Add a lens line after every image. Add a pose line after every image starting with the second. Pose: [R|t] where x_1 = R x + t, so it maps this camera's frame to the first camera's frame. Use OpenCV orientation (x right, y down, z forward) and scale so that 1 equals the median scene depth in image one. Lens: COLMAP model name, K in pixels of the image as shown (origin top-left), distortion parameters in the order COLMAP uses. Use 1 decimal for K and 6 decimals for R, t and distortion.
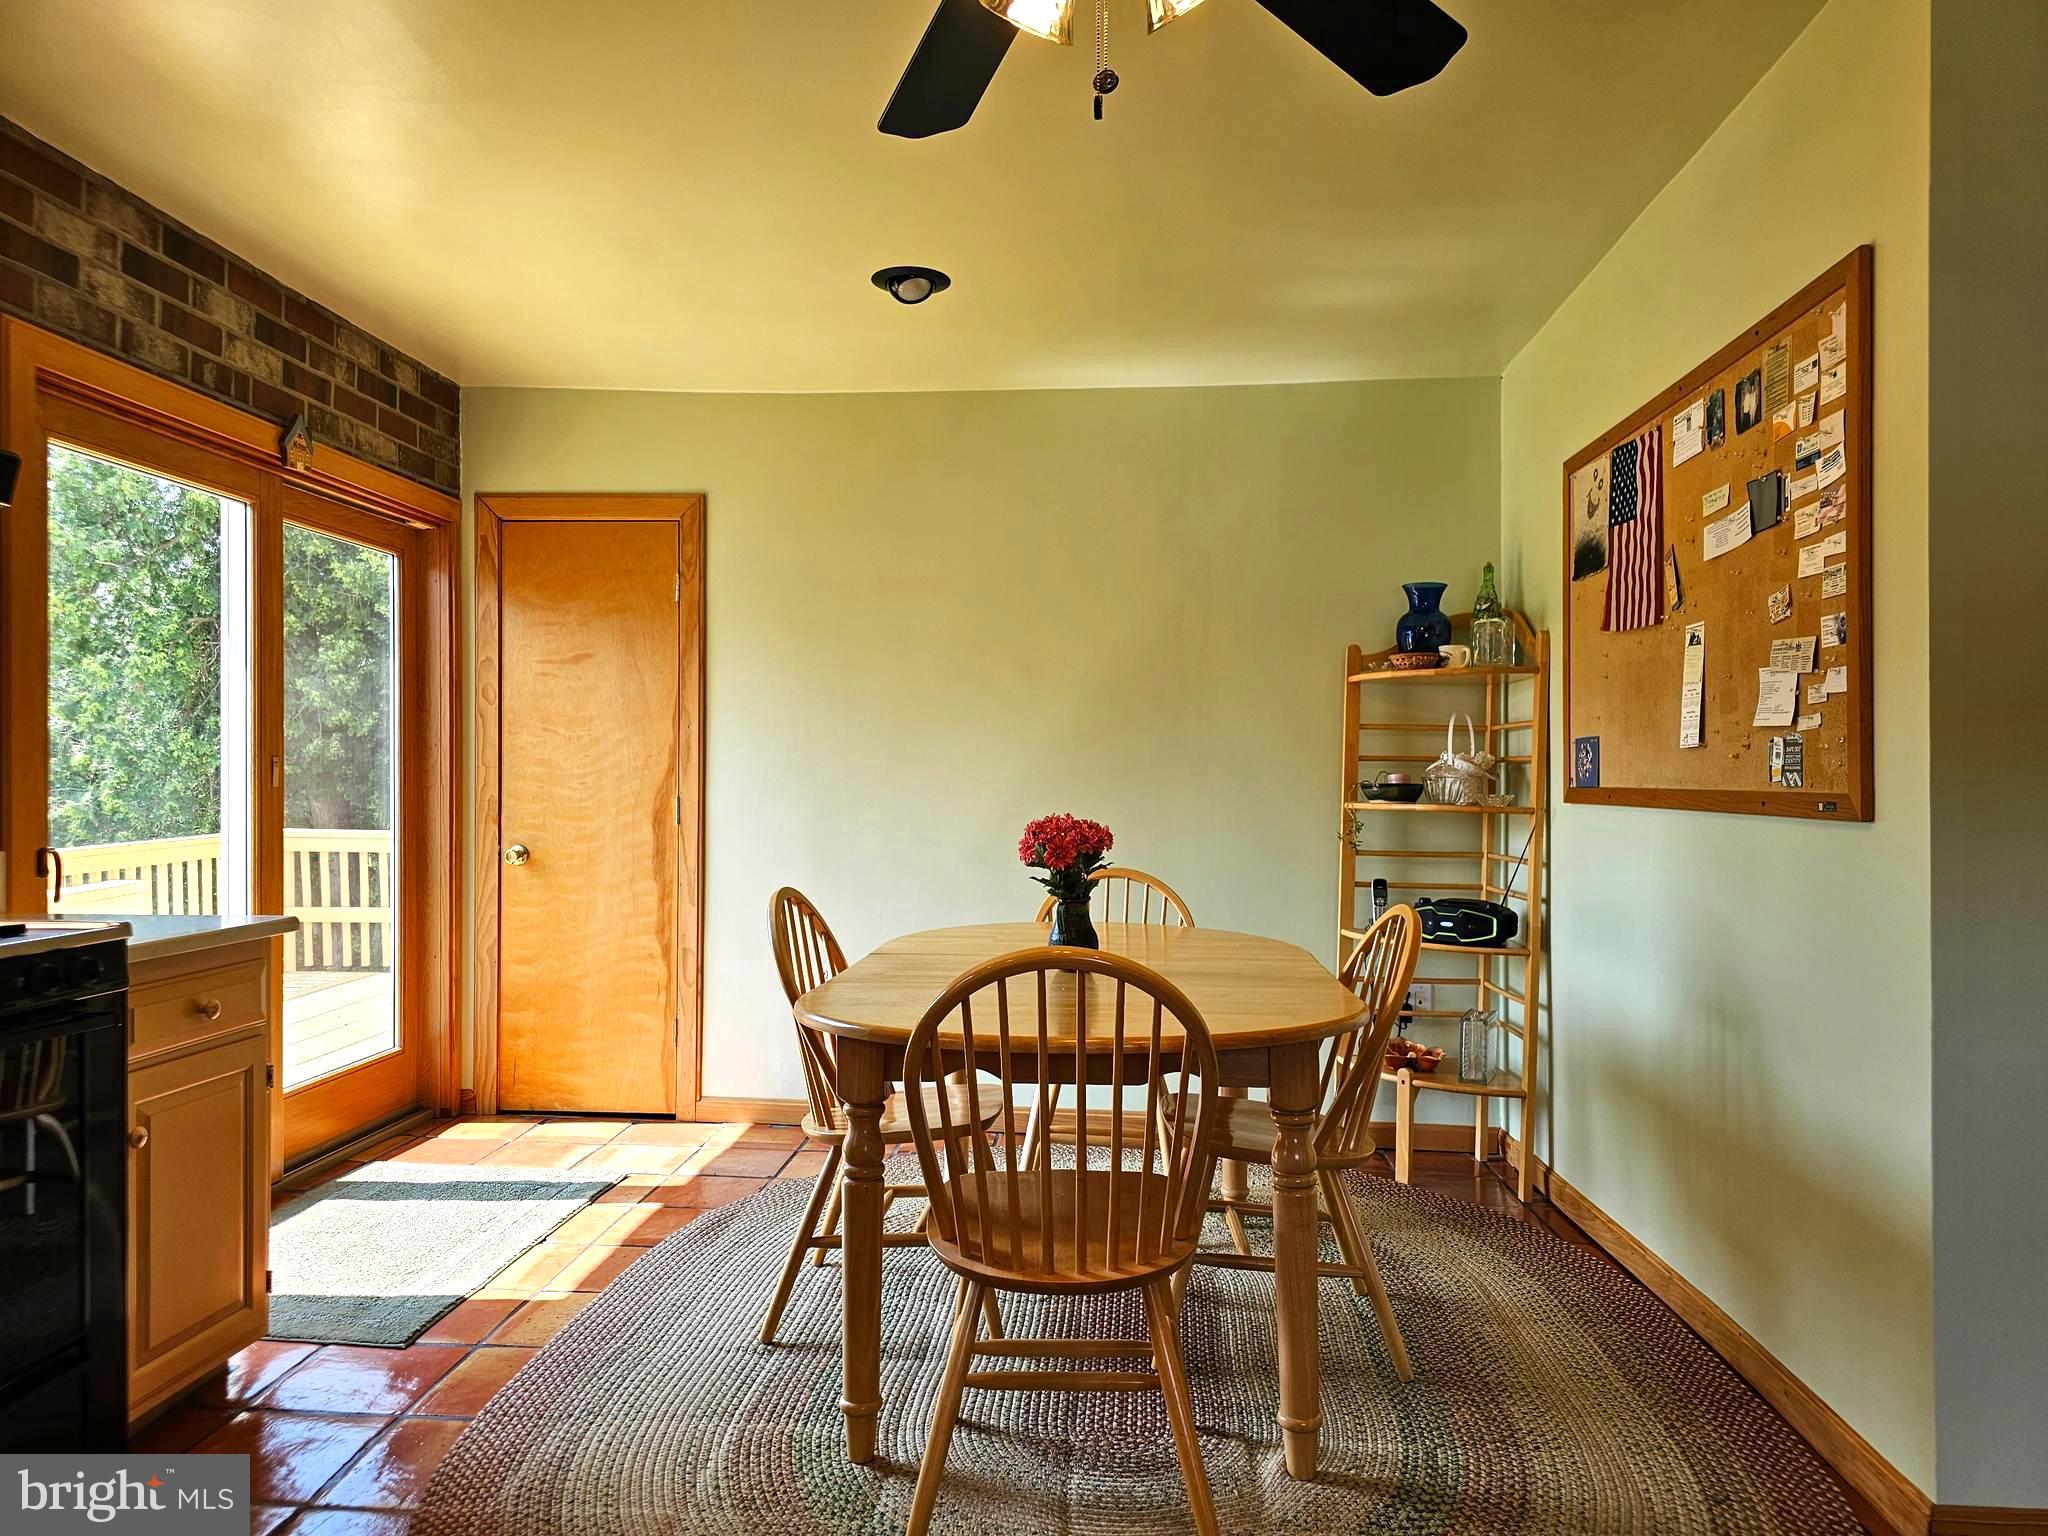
lens RADIAL K [[1369.6, 0, 1024.0], [0, 1369.6, 768.0], [0, 0, 1]] dist [0.001562, 0.000275]
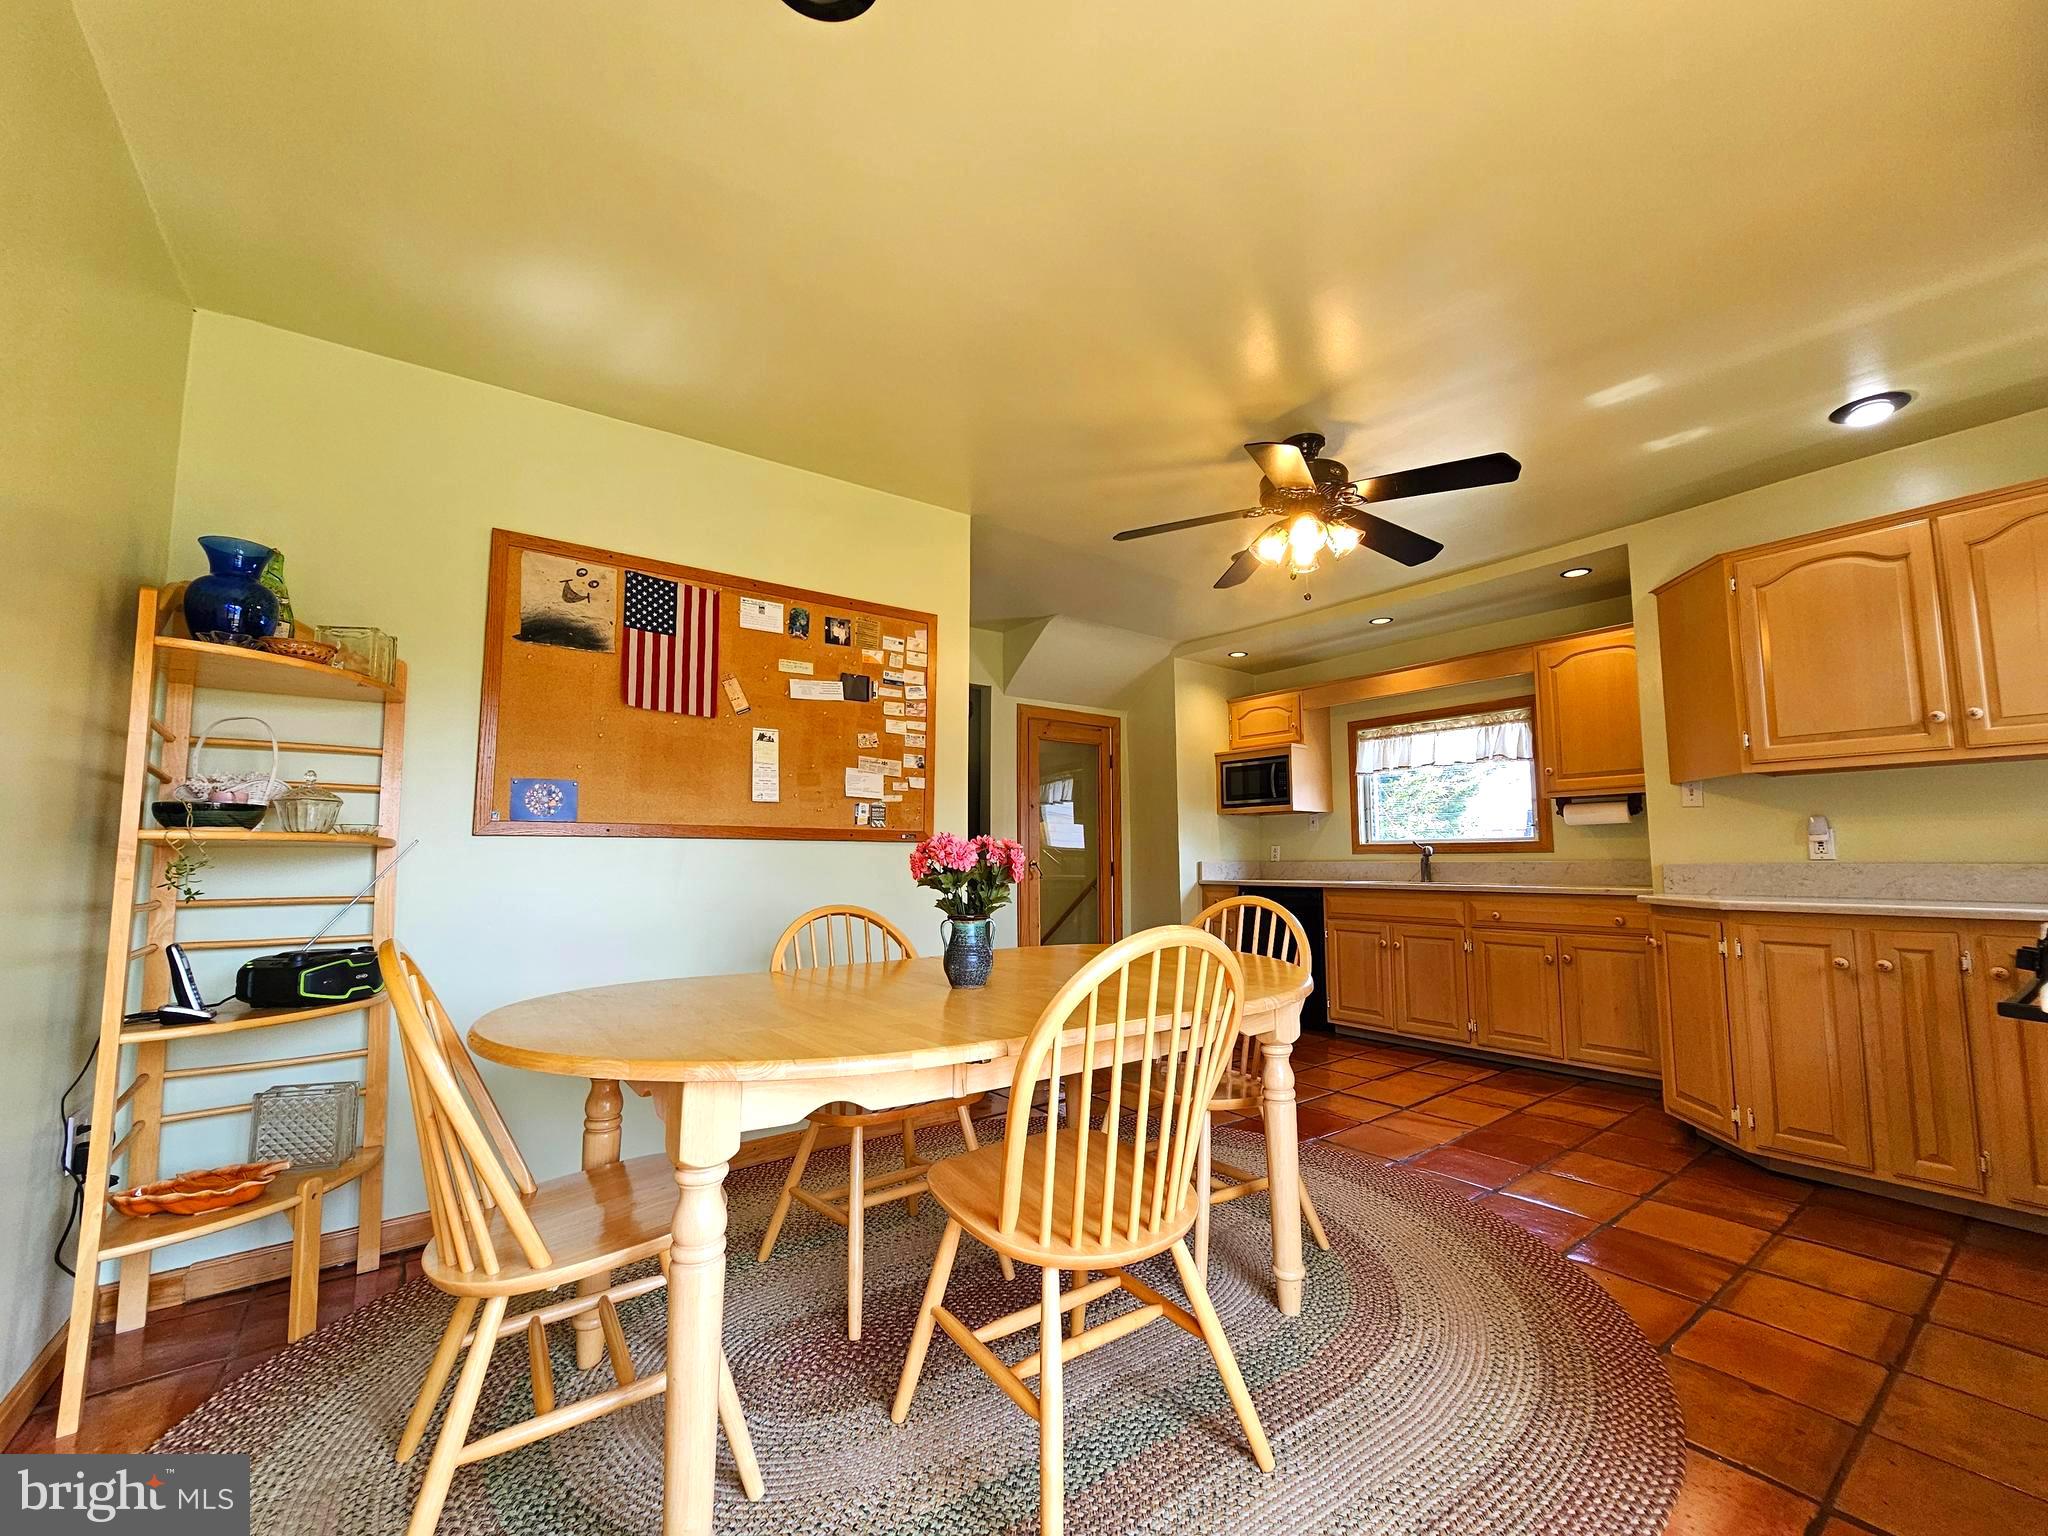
lens RADIAL K [[824.8, 0, 1024.0], [0, 824.8, 768.0], [0, 0, 1]] dist [0.000084, 0.000007]
pose [[-0.655404, 0.069115, 0.752110, -0.241527], [-0.012068, 0.994719, -0.101927, 0.021518], [-0.755182, -0.075880, -0.651108, 0.717985]]
